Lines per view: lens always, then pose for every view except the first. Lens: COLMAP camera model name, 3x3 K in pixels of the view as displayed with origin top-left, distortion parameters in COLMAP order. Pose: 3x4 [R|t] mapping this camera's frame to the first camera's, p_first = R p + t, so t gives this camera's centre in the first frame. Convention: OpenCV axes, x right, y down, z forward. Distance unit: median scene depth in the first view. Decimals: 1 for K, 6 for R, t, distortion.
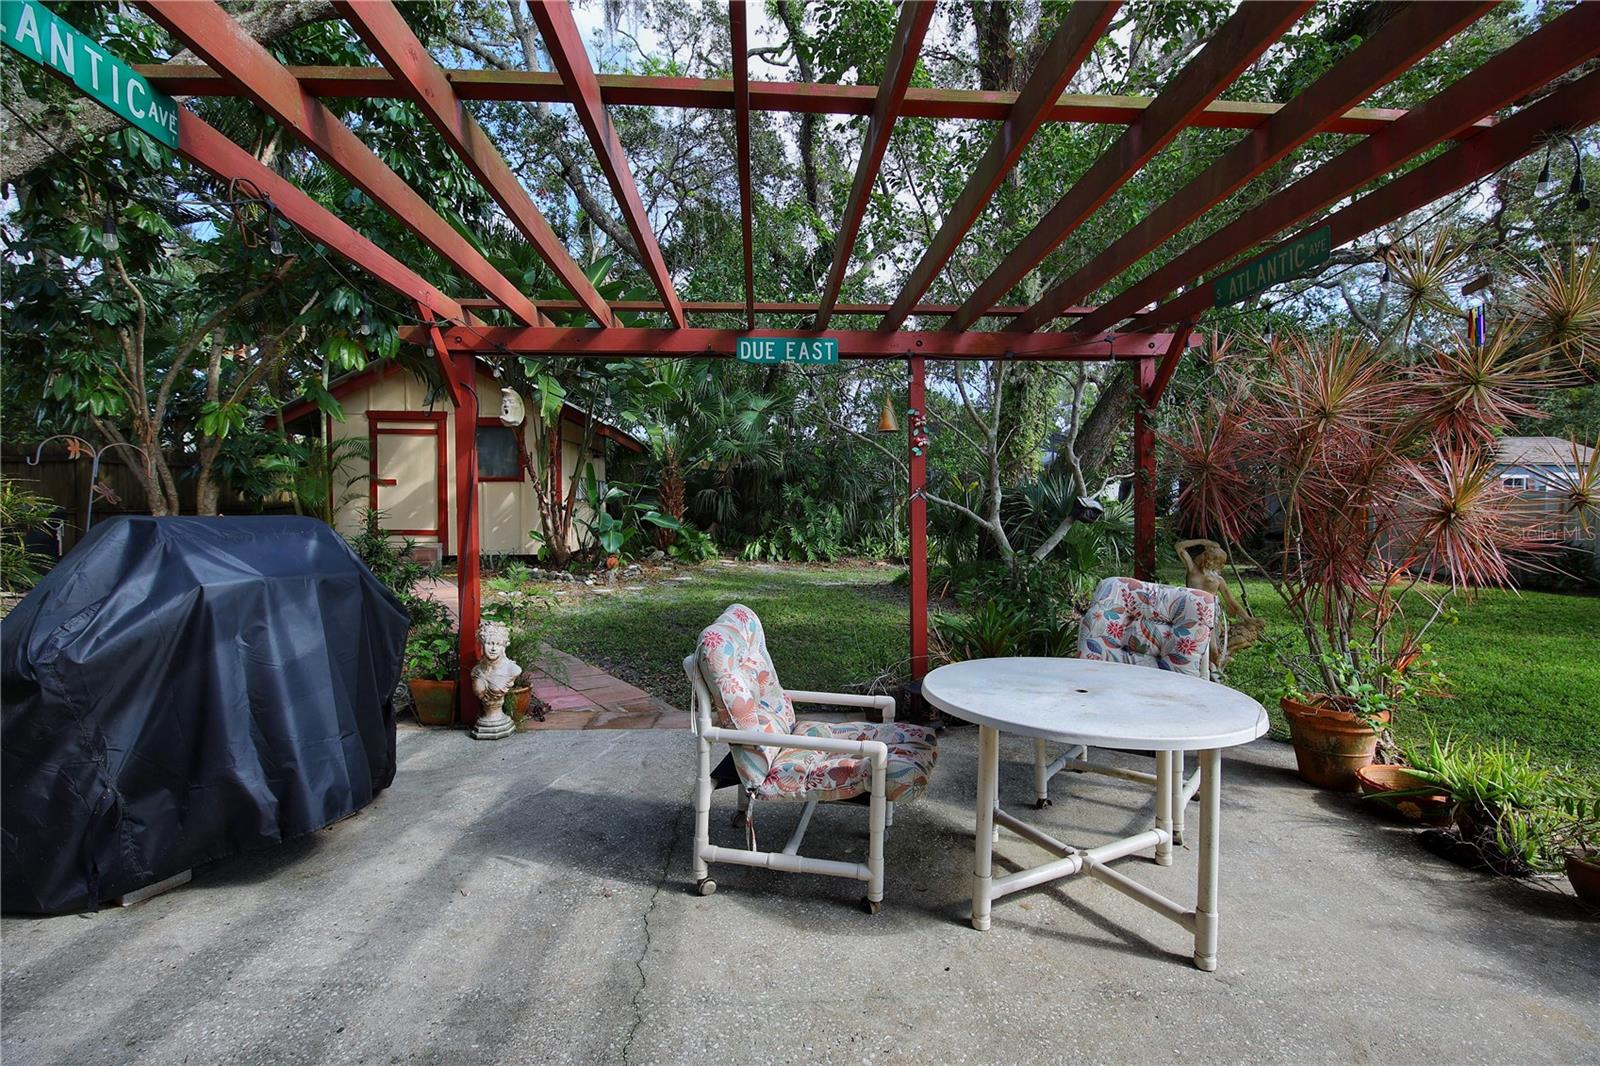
lens RADIAL K [[688.8, 0, 801.7], [0, 688.8, 517.8], [0, 0, 1]] dist [-0.000561, -0.008993]
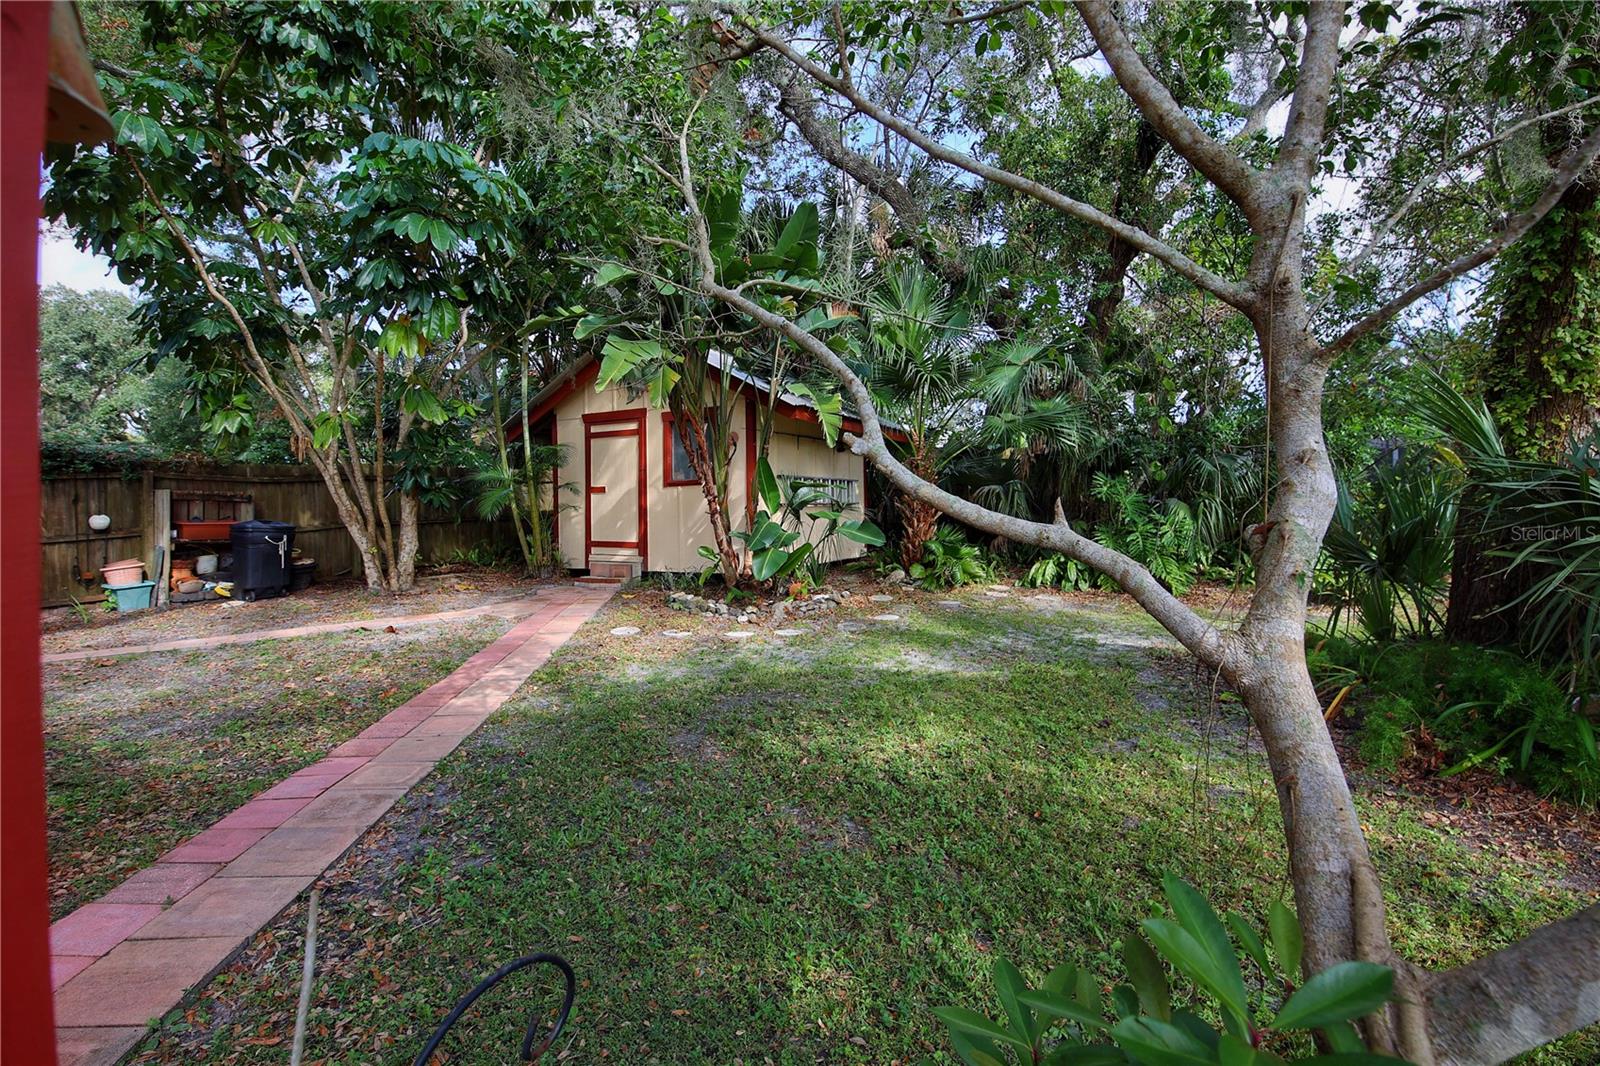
lens RADIAL K [[688.8, 0, 801.7], [0, 688.8, 517.8], [0, 0, 1]] dist [-0.000561, -0.008993]
pose [[0.838556, -0.005781, -0.544784, 0.131199], [0.008084, 0.999966, 0.001832, -0.013380], [0.544755, -0.005941, 0.838574, 0.369372]]
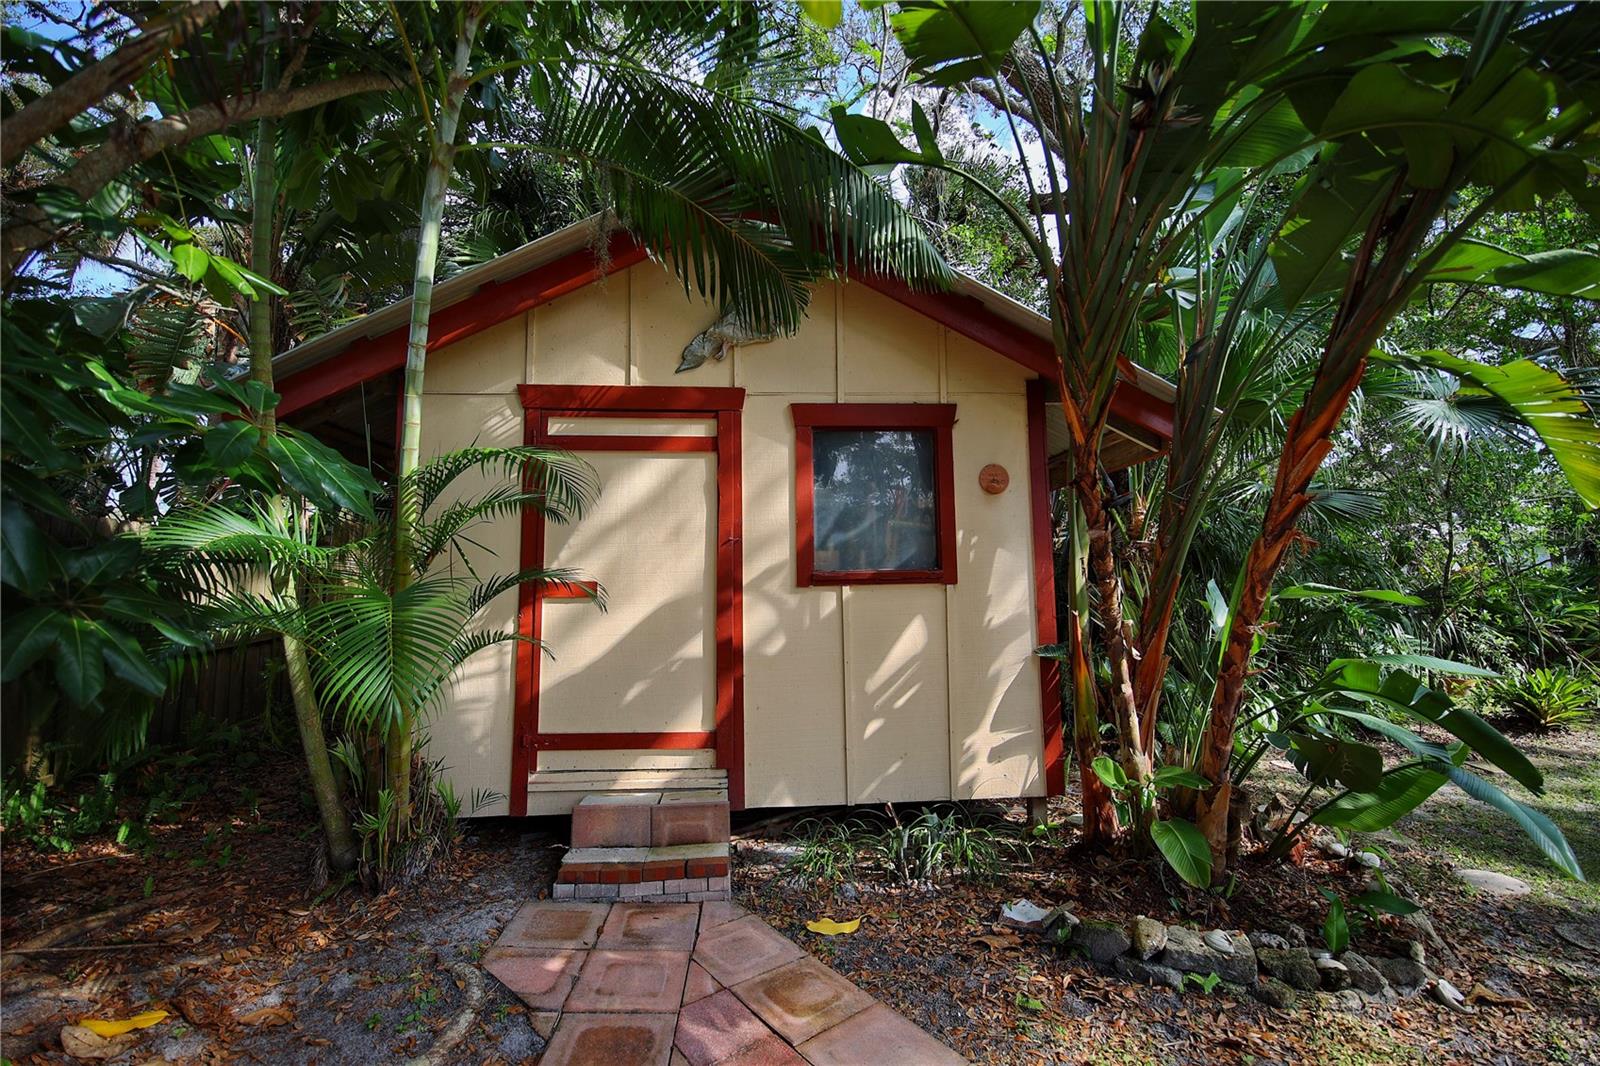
lens RADIAL K [[688.8, 0, 801.7], [0, 688.8, 517.8], [0, 0, 1]] dist [-0.000561, -0.008993]
pose [[0.998984, -0.008650, -0.044234, -0.471228], [0.003756, 0.993973, -0.109563, -0.048943], [0.044915, 0.109286, 0.992995, 0.660111]]
